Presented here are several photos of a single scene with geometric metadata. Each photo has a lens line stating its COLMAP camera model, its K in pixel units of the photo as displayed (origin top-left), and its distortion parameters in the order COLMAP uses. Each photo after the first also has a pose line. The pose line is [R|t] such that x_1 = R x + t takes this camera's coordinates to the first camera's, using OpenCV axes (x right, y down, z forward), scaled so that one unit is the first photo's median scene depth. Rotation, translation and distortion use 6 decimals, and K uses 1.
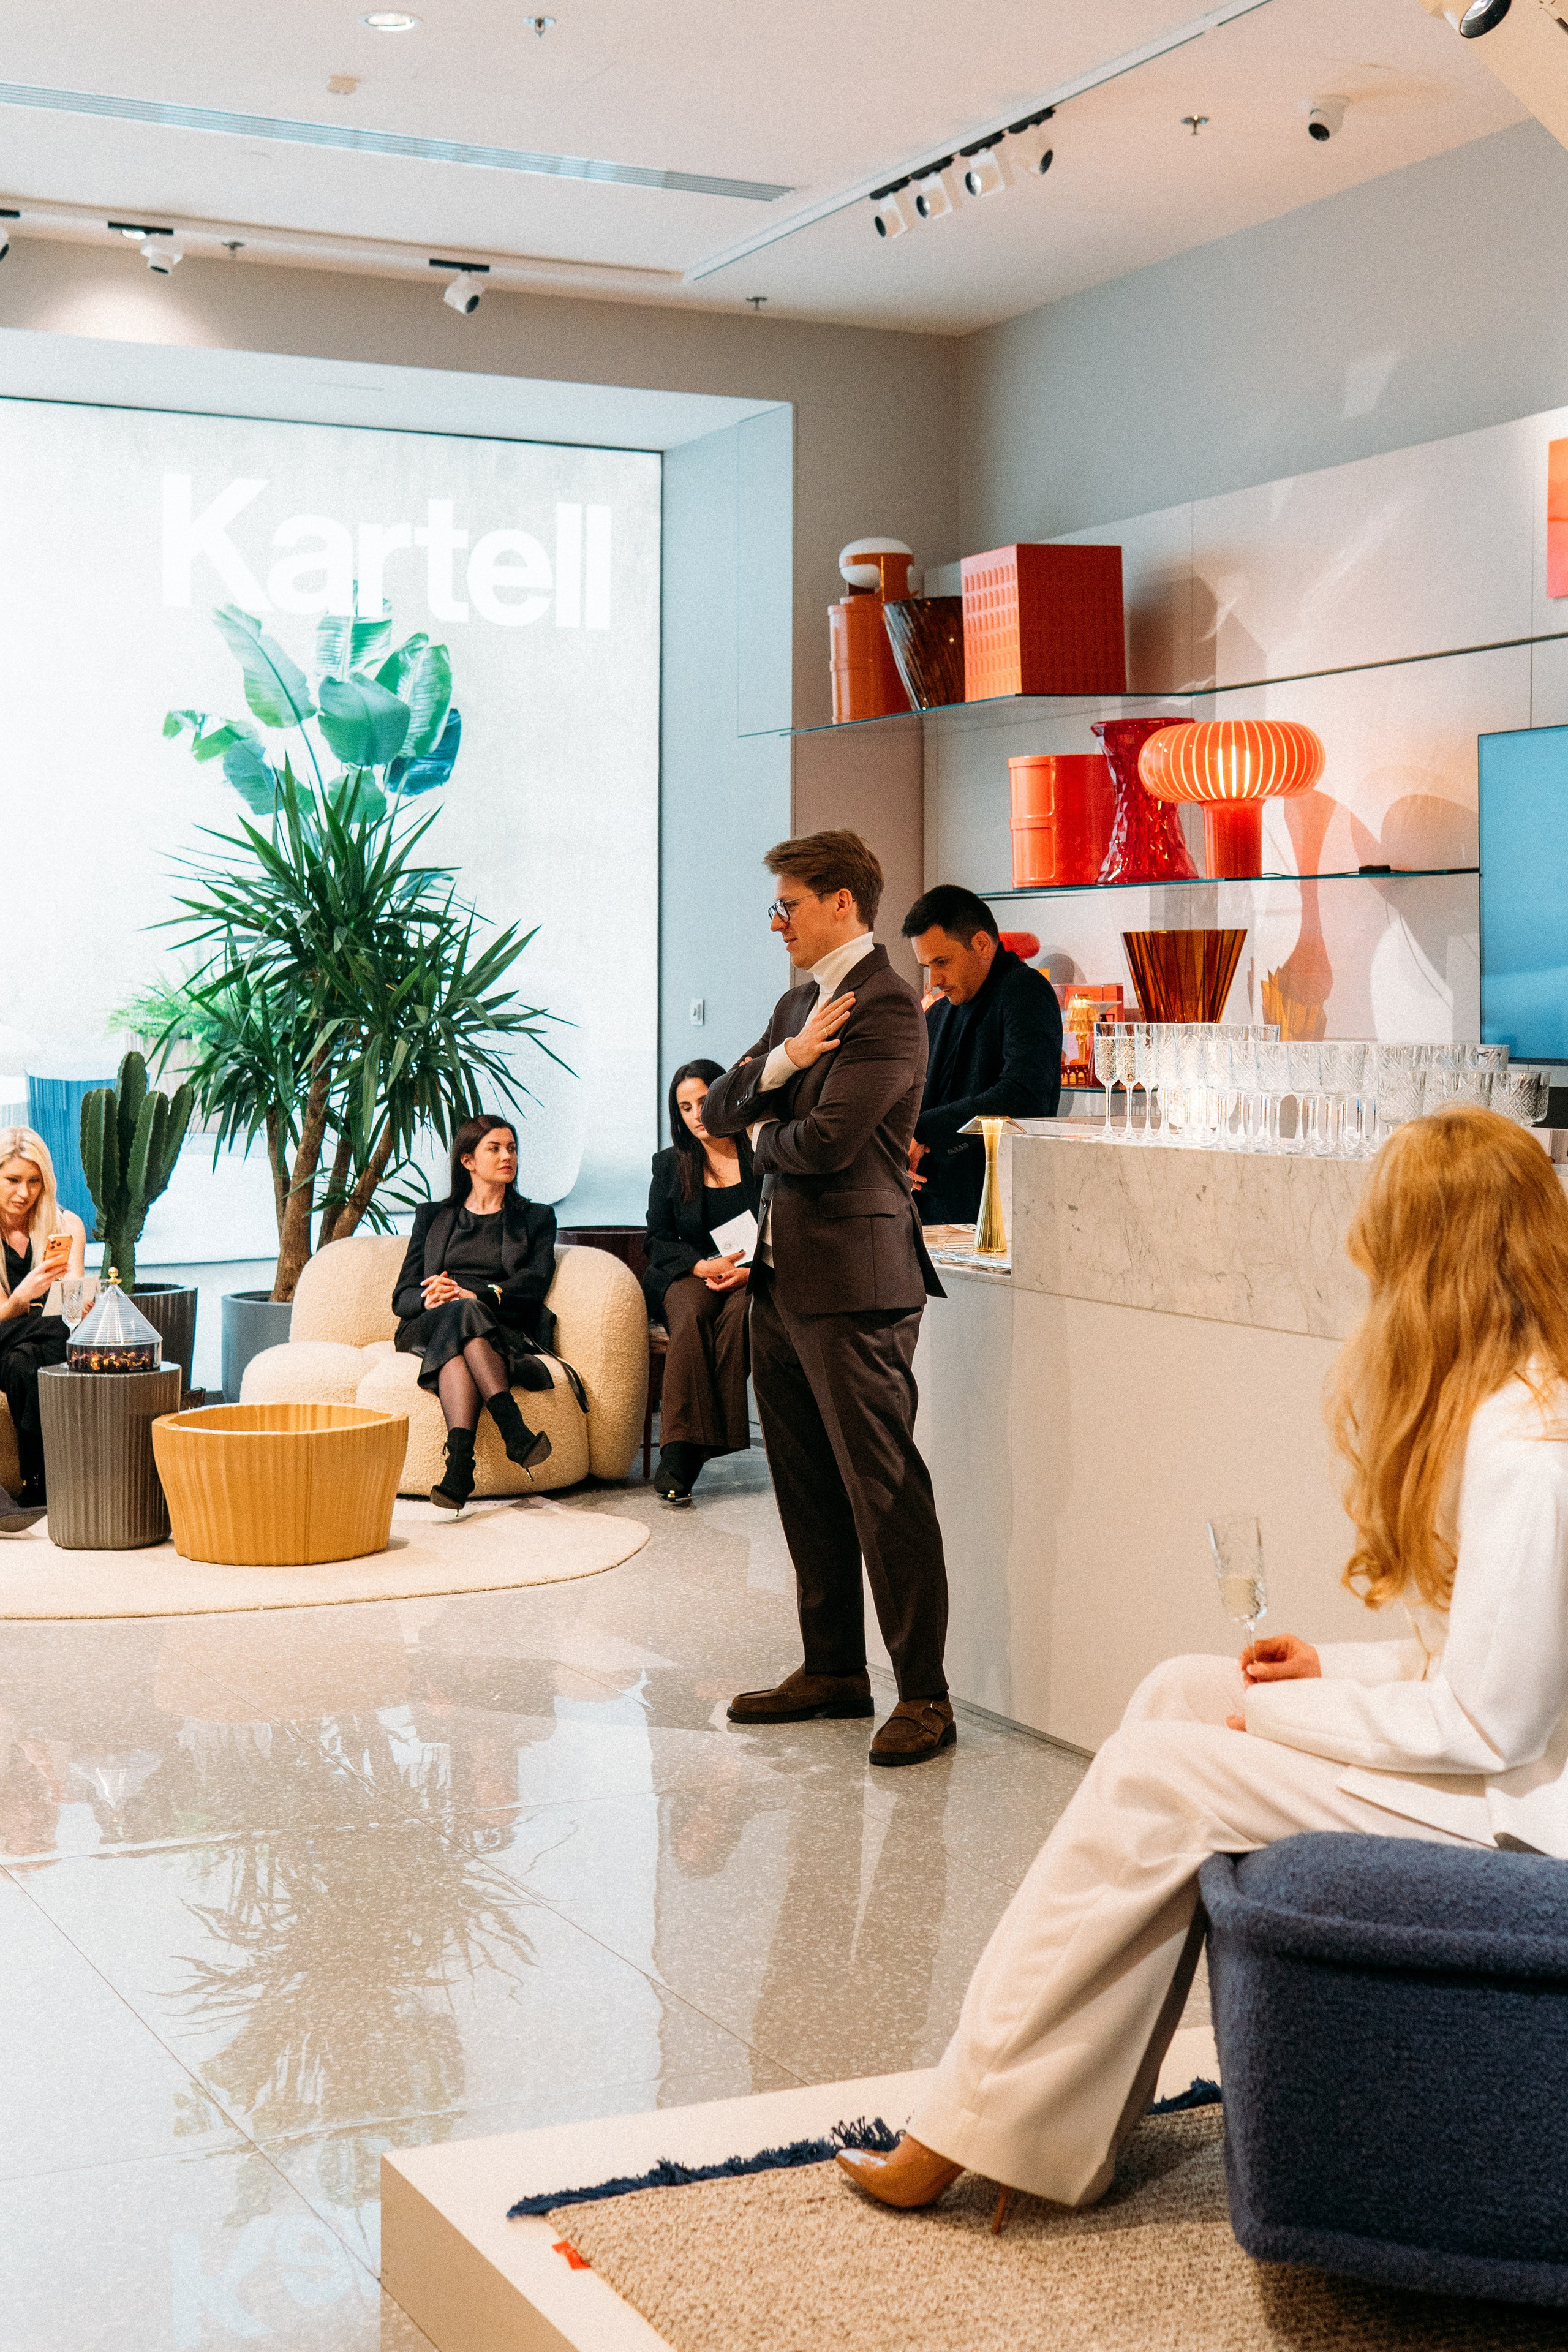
lens RADIAL K [[3295.4, 0, 781.3], [0, 3295.4, 1184.8], [0, 0, 1]] dist [0.017134, 0.075494]
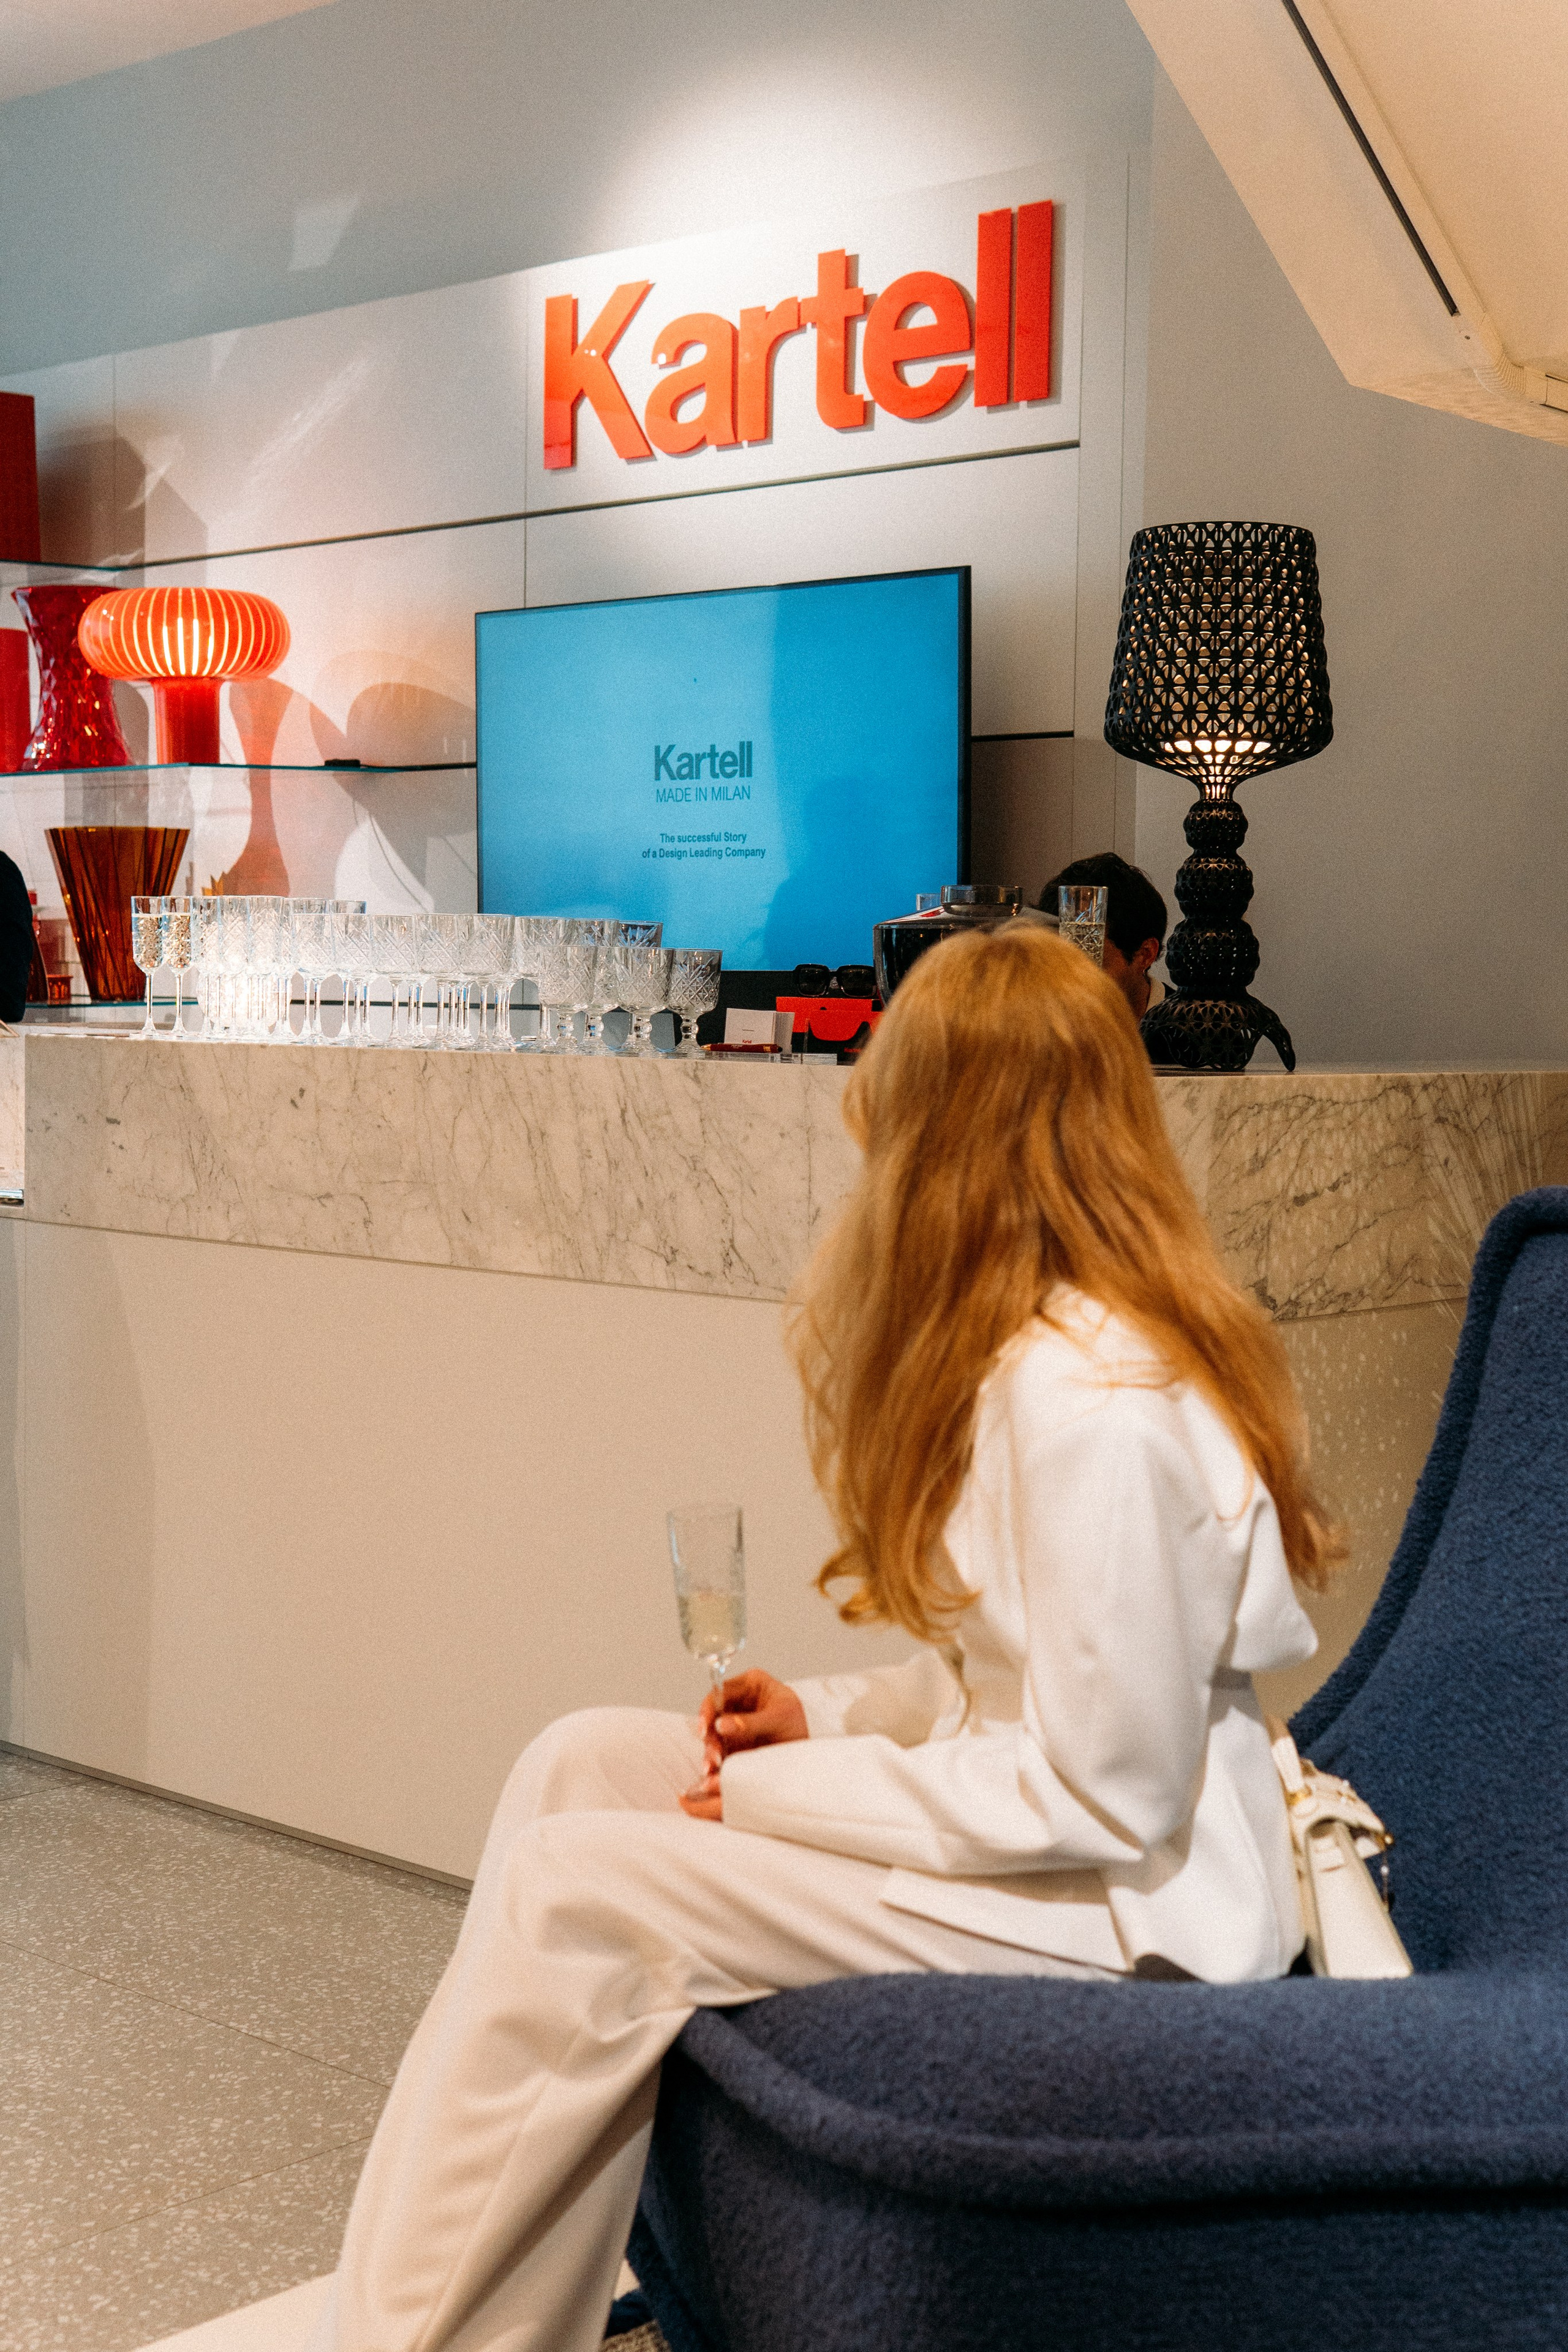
lens RADIAL K [[3101.4, 0, 790.4], [0, 3101.4, 1181.2], [0, 0, 1]] dist [-0.005255, 0.228408]
pose [[0.922131, -0.011168, 0.386717, -0.036870], [0.006560, 0.999891, 0.013233, 0.008704], [-0.386823, -0.009666, 0.922103, 0.152522]]
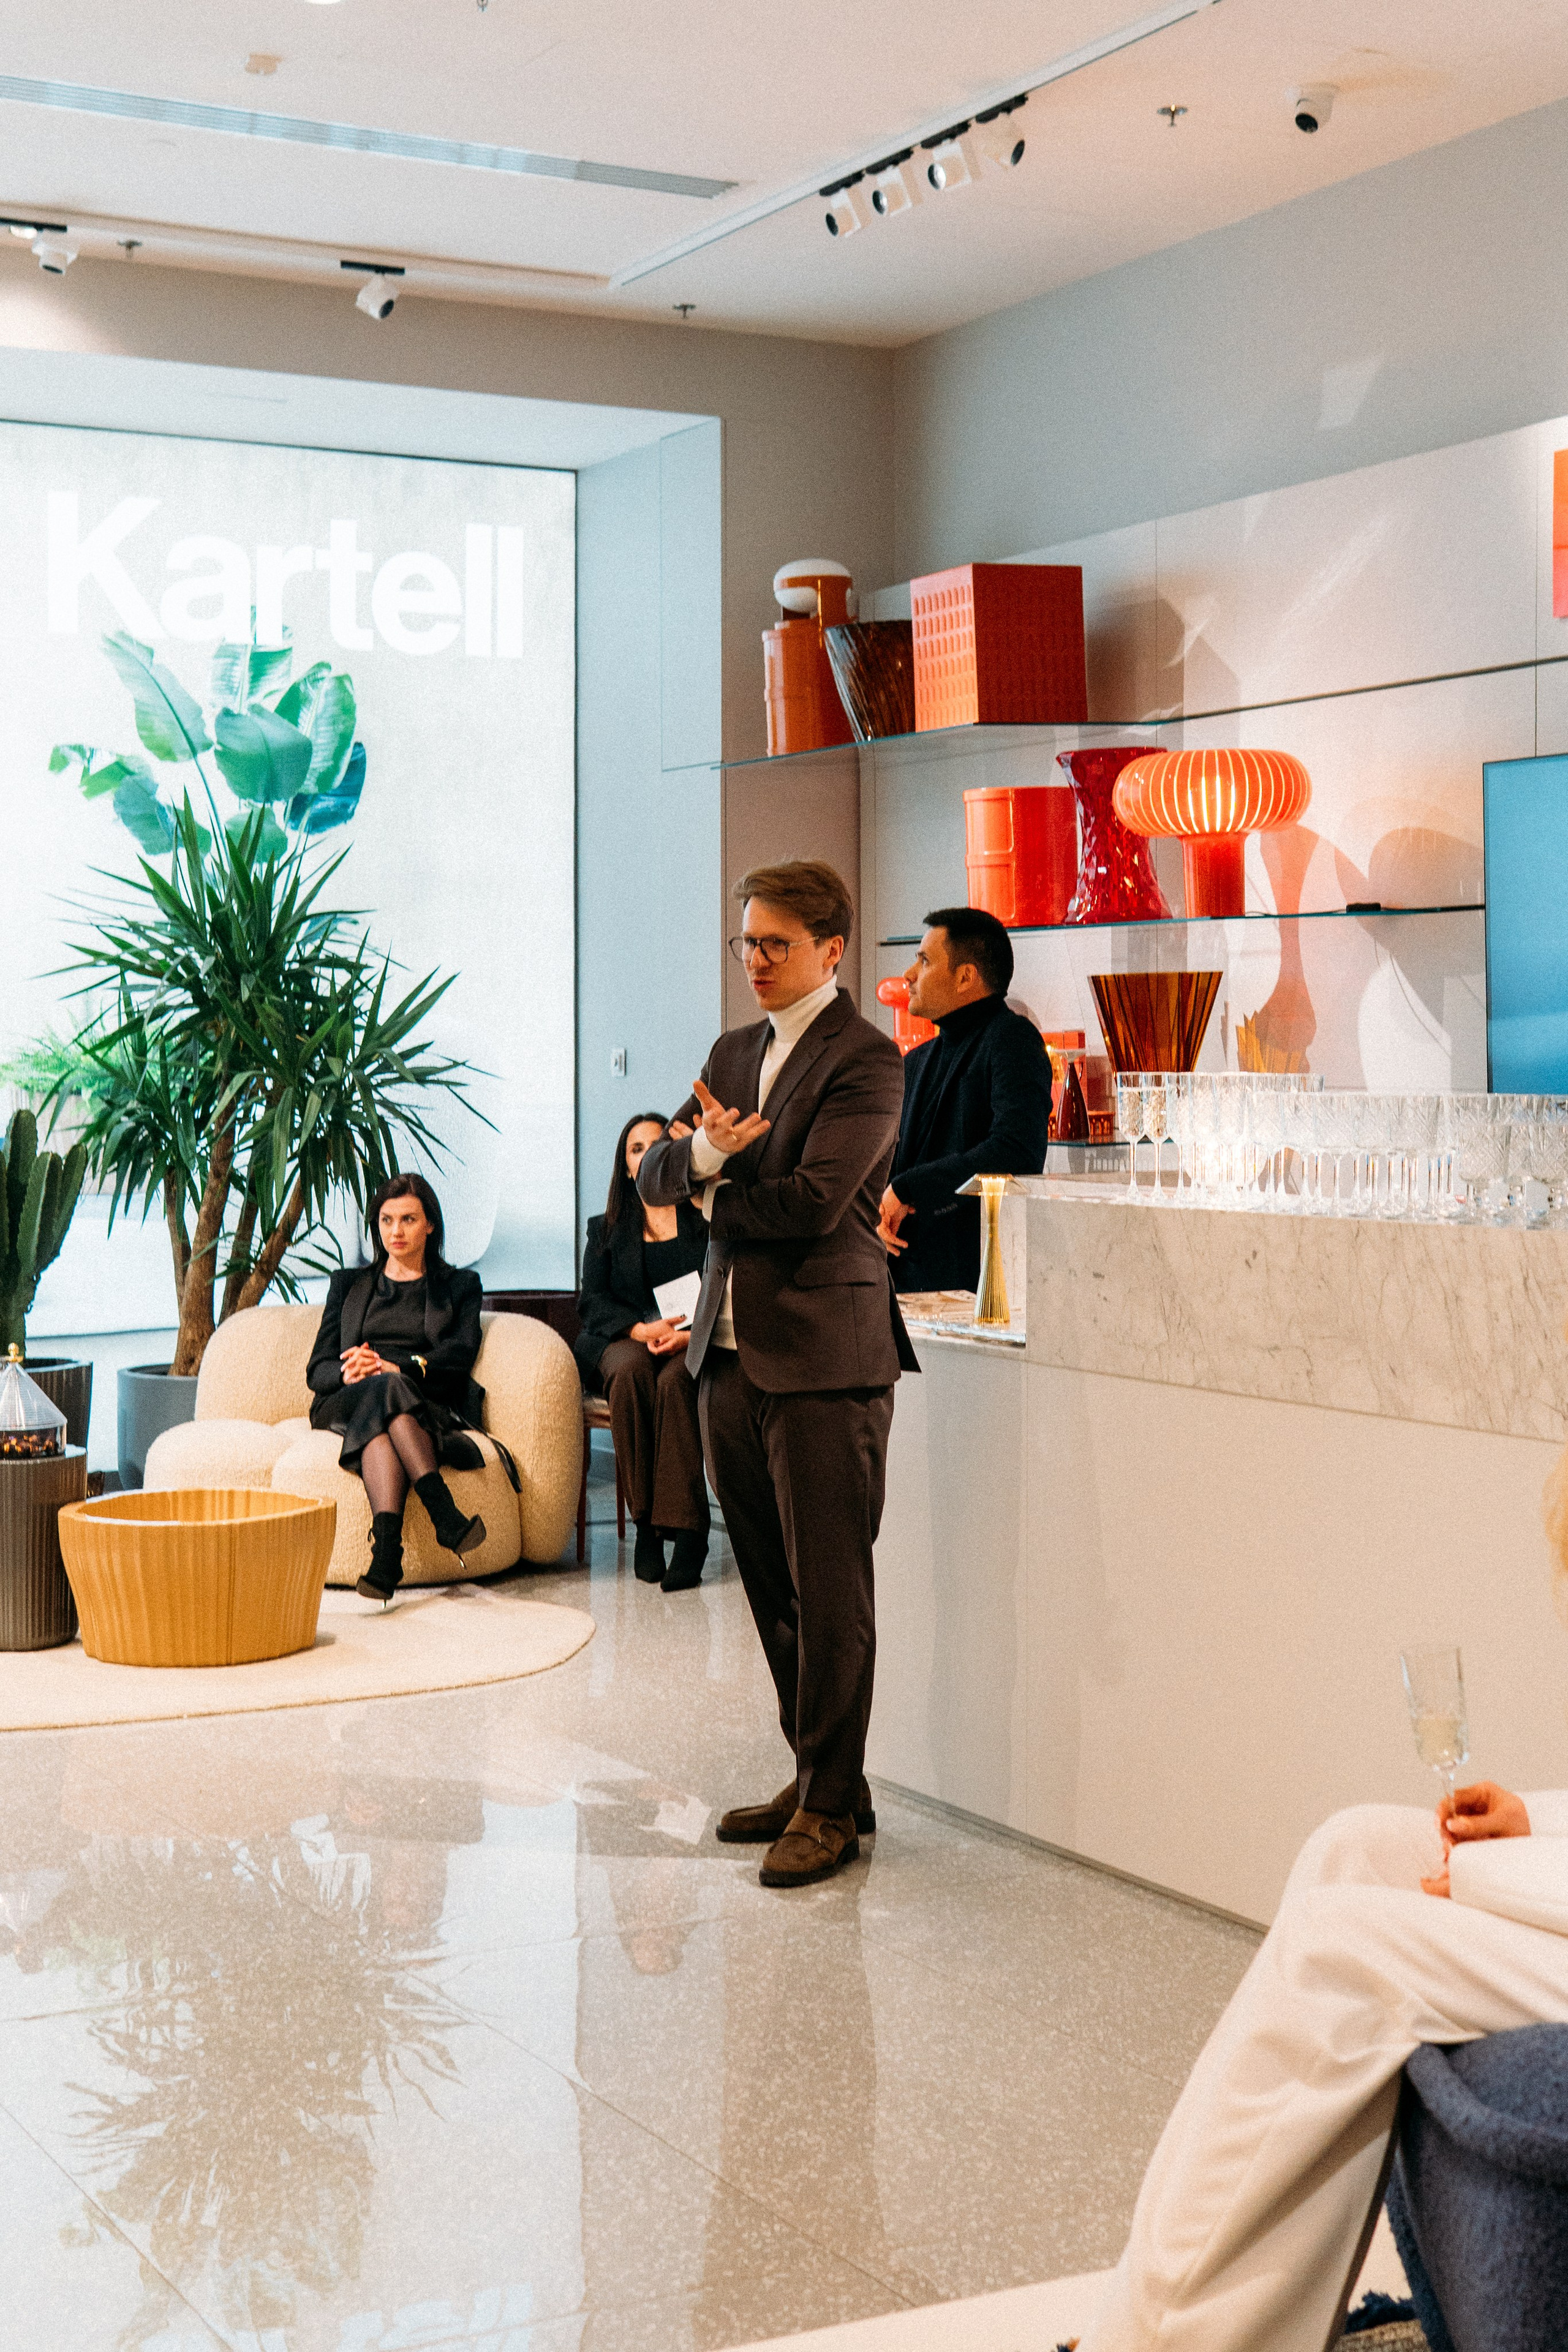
lens RADIAL K [[3350.7, 0, 782.0], [0, 3350.7, 1194.8], [0, 0, 1]] dist [0.000968, 0.131641]
pose [[0.999005, -0.007662, 0.043936, -0.026997], [0.008197, 0.999894, -0.011999, -0.003339], [-0.043840, 0.012348, 0.998962, 0.050927]]
